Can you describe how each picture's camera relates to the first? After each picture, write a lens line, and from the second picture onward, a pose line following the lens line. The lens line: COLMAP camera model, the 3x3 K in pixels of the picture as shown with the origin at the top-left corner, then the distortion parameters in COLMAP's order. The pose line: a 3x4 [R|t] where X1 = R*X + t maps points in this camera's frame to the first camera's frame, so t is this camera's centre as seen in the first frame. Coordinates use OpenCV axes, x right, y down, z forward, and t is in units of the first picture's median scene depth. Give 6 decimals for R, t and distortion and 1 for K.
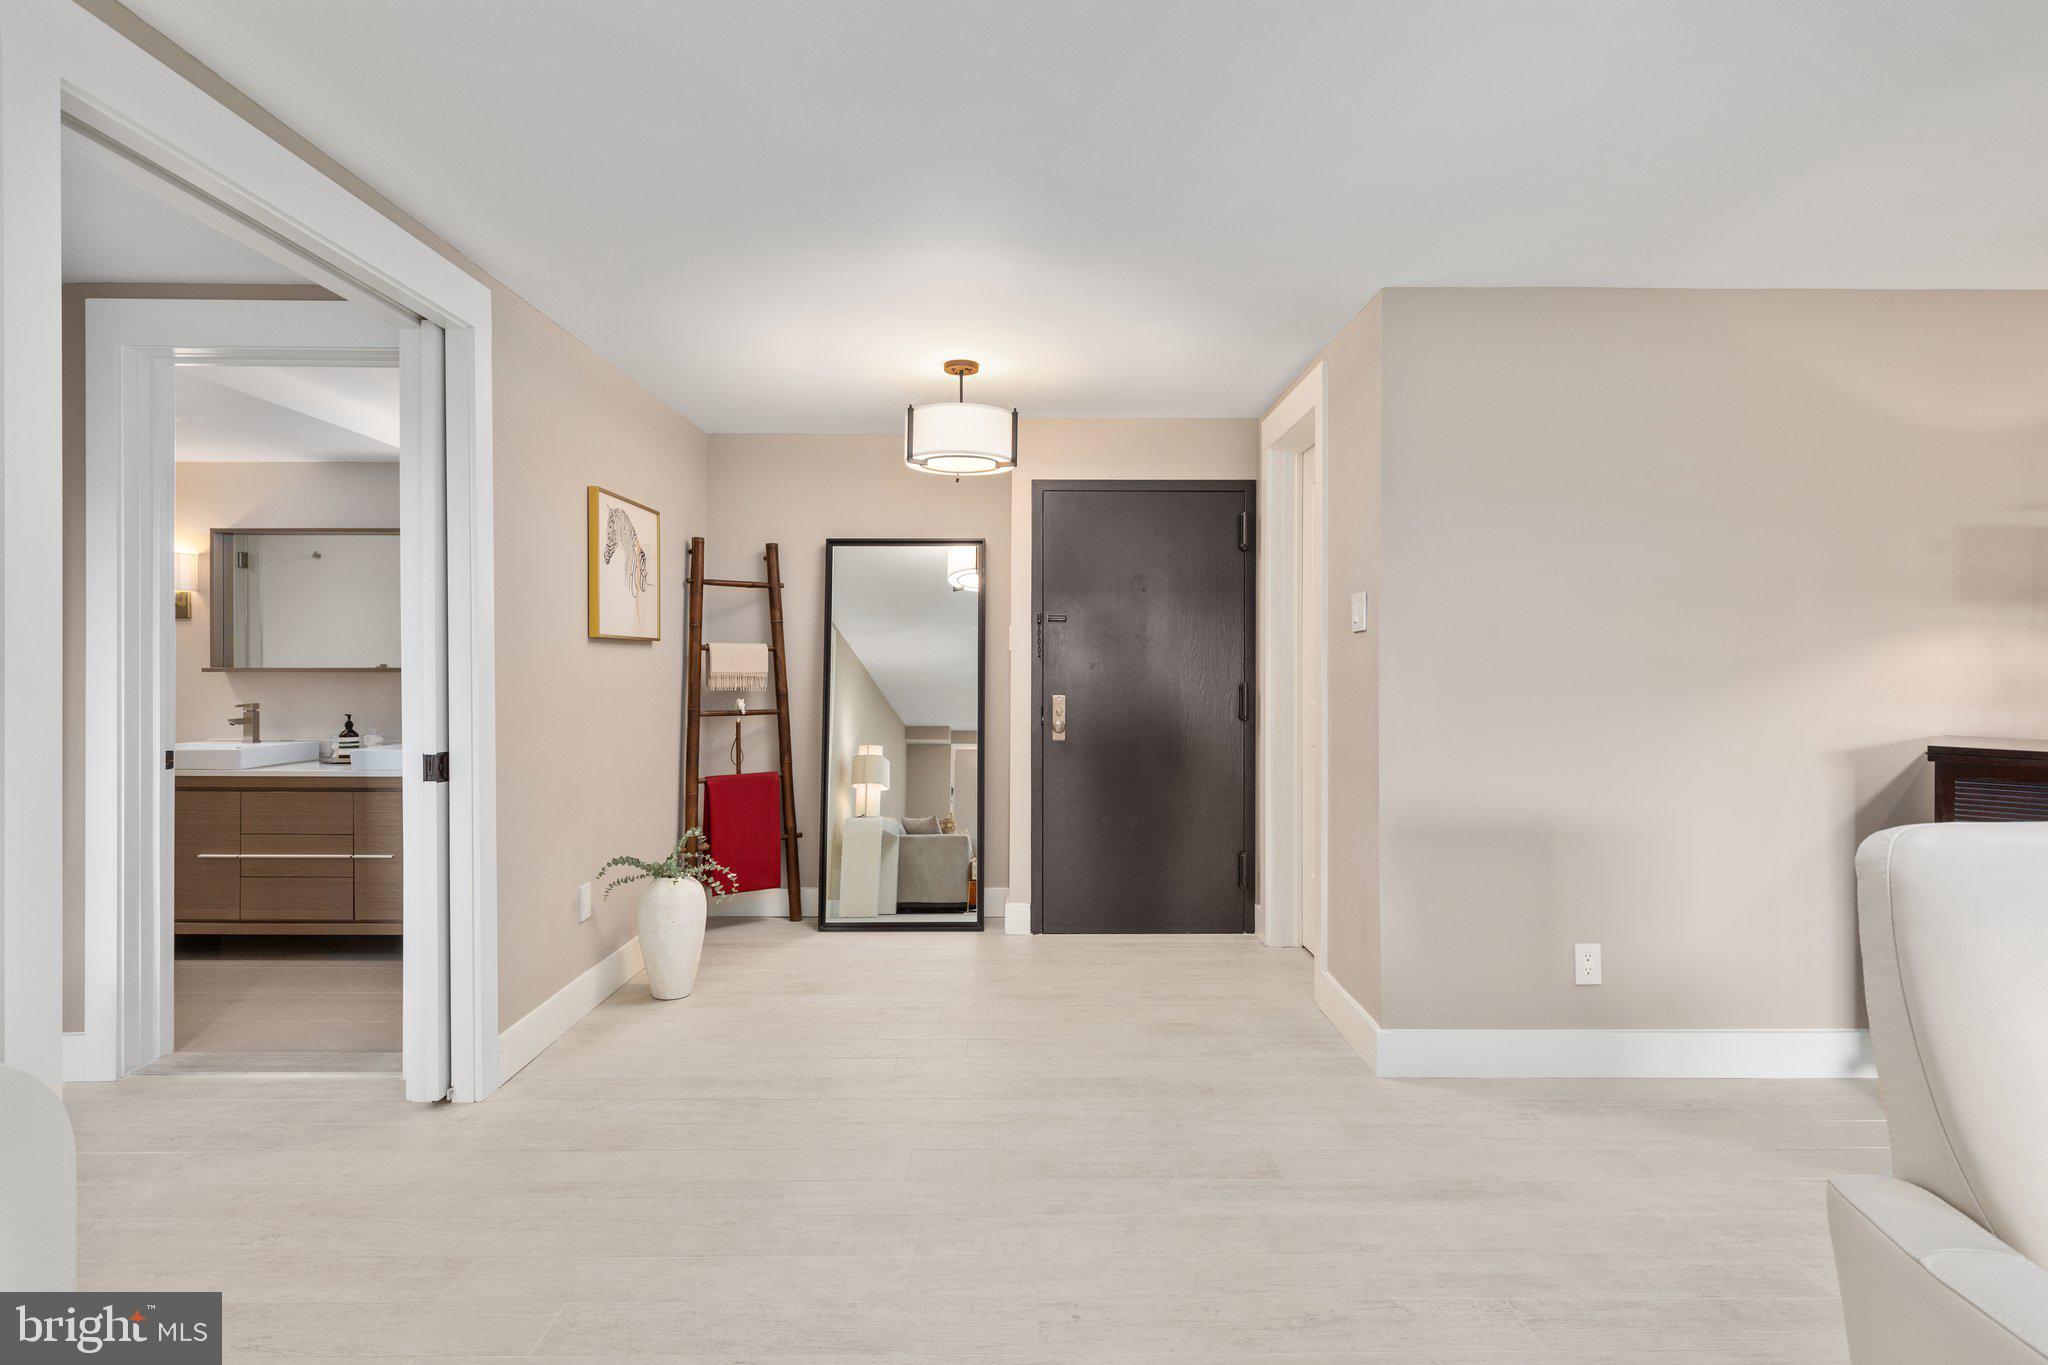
lens RADIAL K [[1006.0, 0, 1025.1], [0, 1006.0, 669.8], [0, 0, 1]] dist [-0.001201, -0.000236]
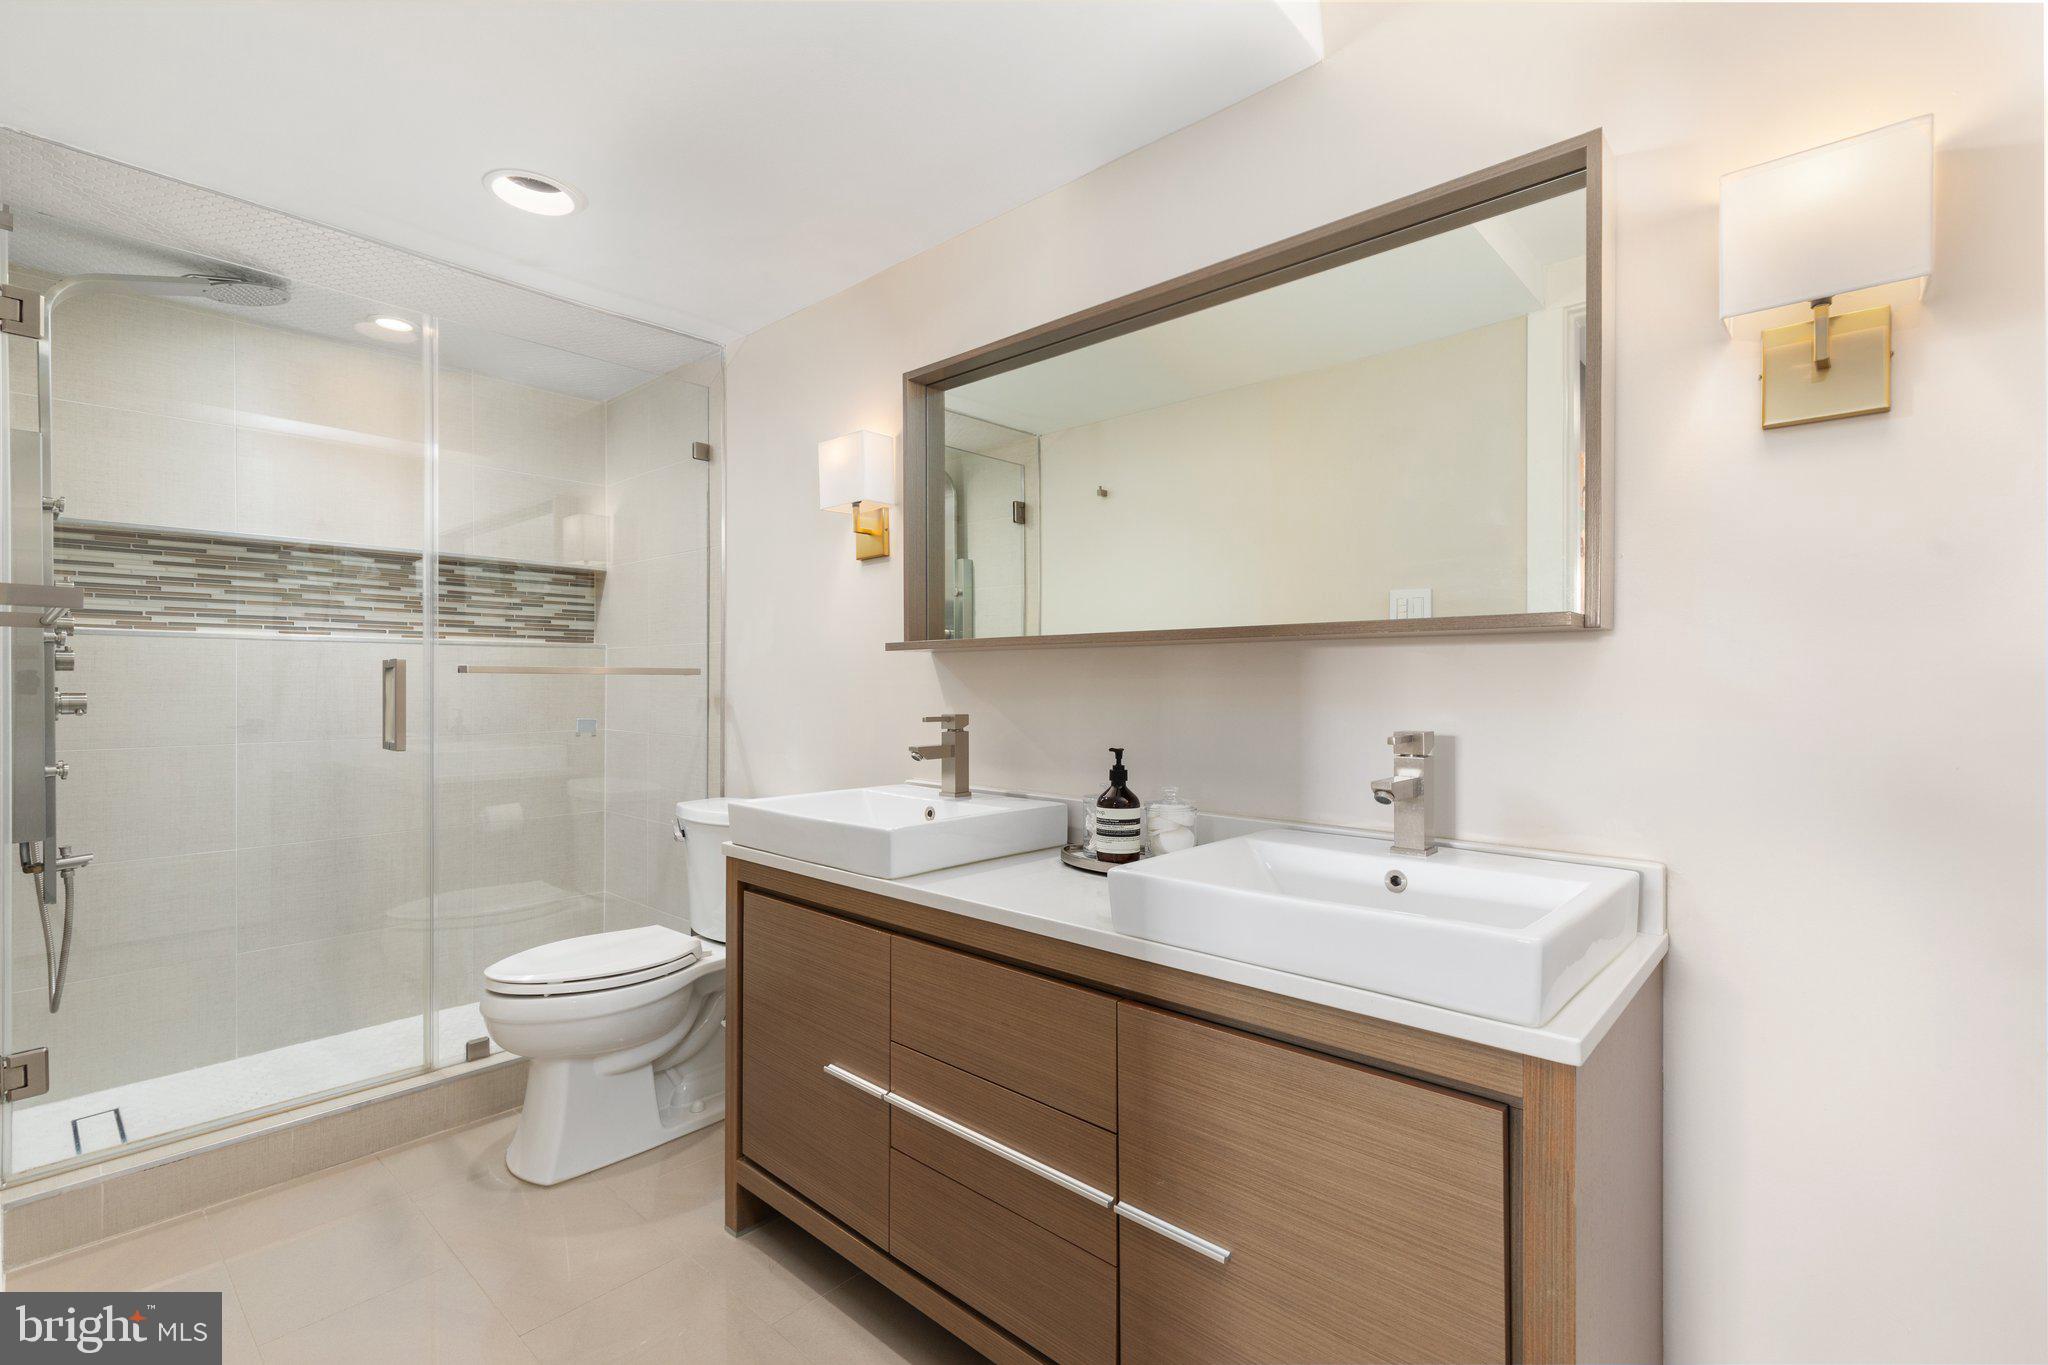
lens RADIAL K [[928.2, 0, 1024.0], [0, 928.2, 682.5], [0, 0, 1]] dist [0.011595, 0.000225]
pose [[0.738800, -0.003672, -0.673914, -0.314497], [0.000030, 0.999985, -0.005416, 0.014511], [0.673924, 0.003981, 0.738790, 0.487856]]
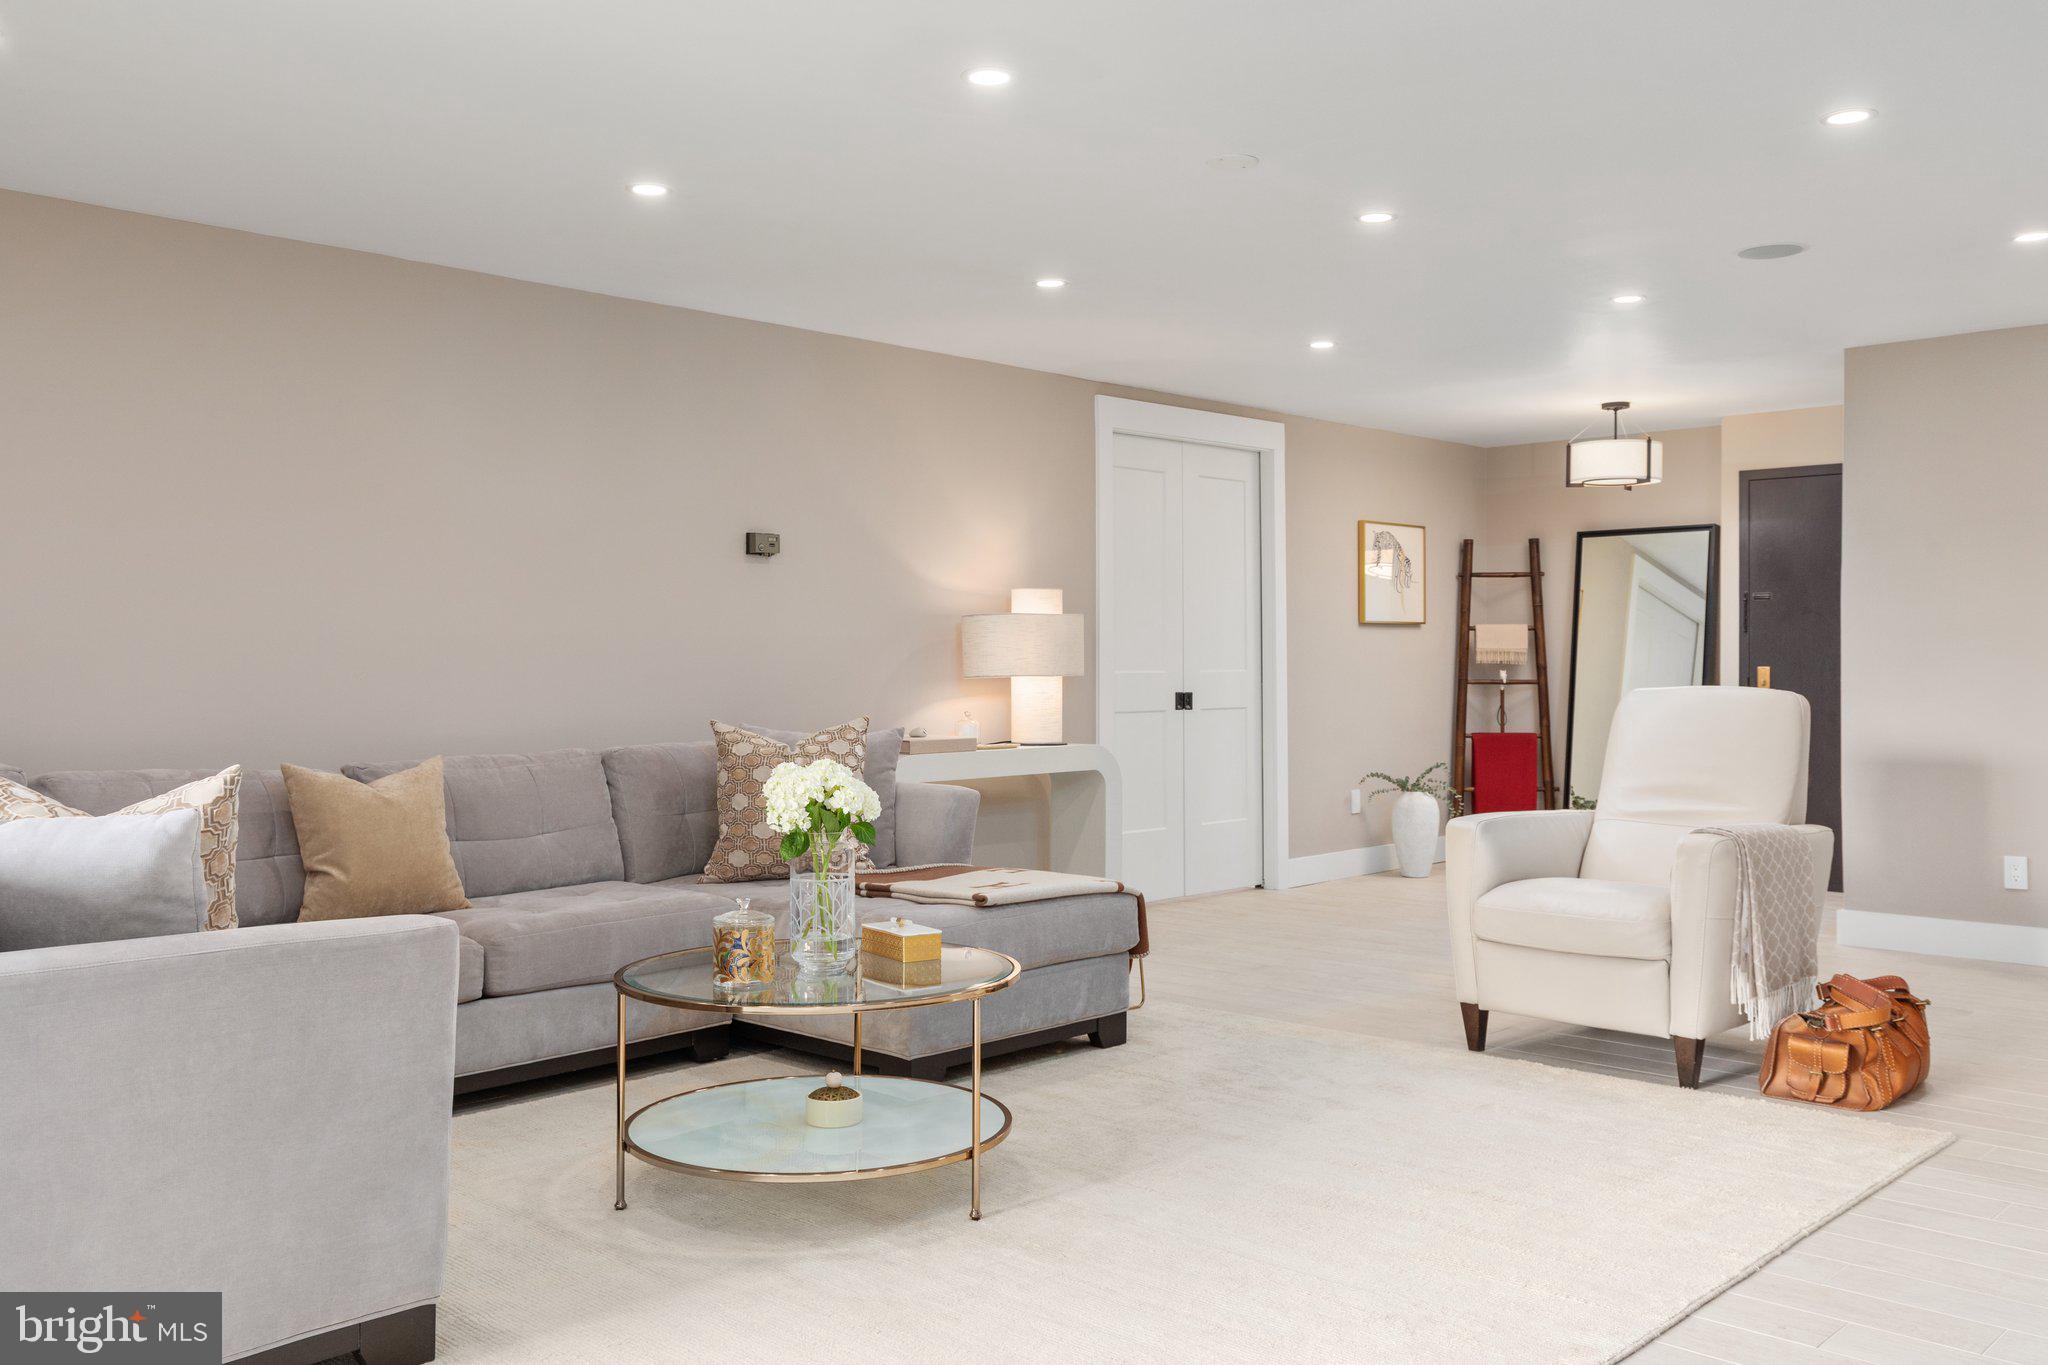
lens RADIAL K [[1754.2, 0, 1027.9], [0, 1754.2, 672.3], [0, 0, 1]] dist [0.014290, 0.002625]
pose [[0.718223, 0.000451, -0.695813, 0.790948], [0.002728, 0.999990, 0.003463, 0.022899], [0.695808, -0.004385, 0.718214, -0.930054]]
